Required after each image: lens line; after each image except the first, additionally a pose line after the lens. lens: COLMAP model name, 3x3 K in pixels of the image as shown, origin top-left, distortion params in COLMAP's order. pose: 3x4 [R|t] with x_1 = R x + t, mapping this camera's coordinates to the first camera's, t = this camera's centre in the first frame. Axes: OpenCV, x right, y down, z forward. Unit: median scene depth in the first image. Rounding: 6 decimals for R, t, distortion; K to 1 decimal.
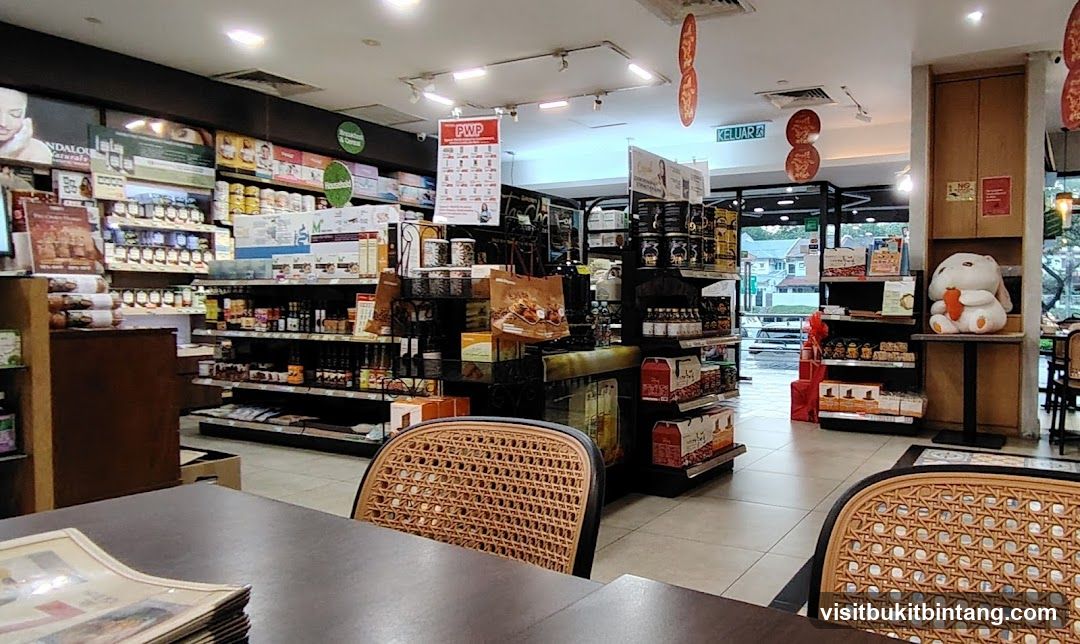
lens RADIAL K [[696.6, 0, 699.8], [0, 696.6, 321.3], [0, 0, 1]] dist [0.030266, -0.008363]
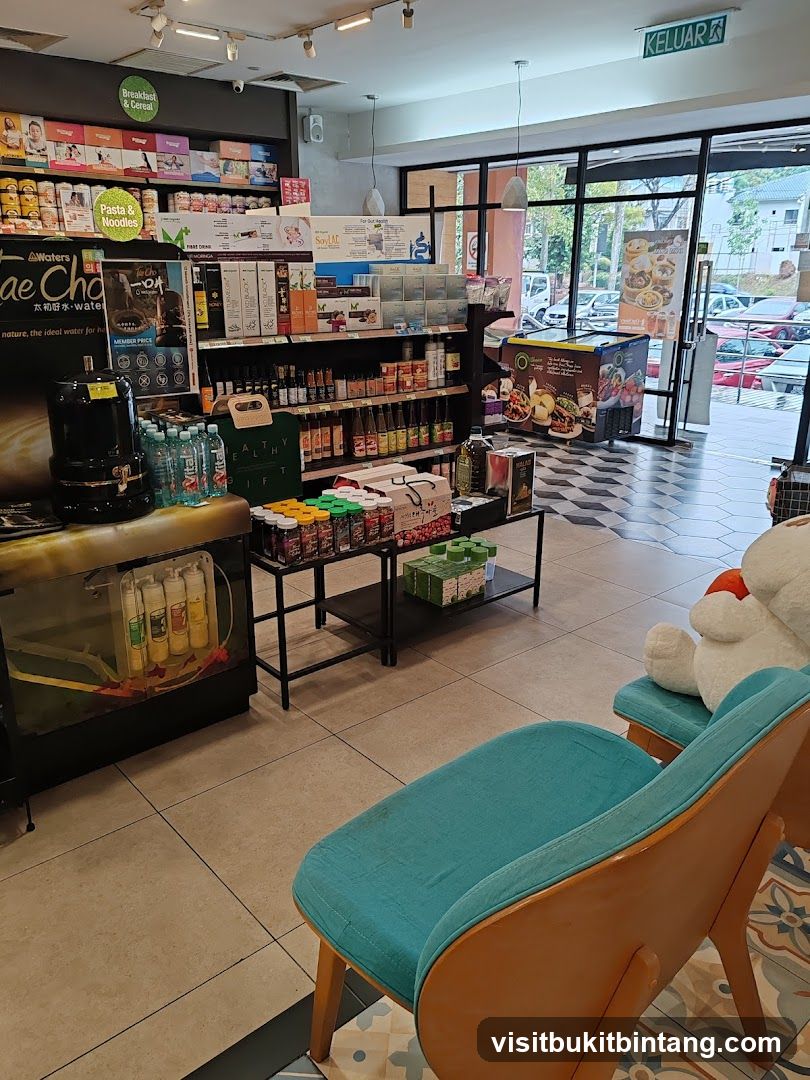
lens RADIAL K [[785.2, 0, 410.4], [0, 785.2, 533.8], [0, 0, 1]] dist [0.033924, -0.013949]
pose [[0.905614, 0.149476, -0.396888, 0.209525], [-0.019950, 0.949808, 0.312195, -0.101956], [0.423633, -0.274811, 0.863142, 0.289807]]
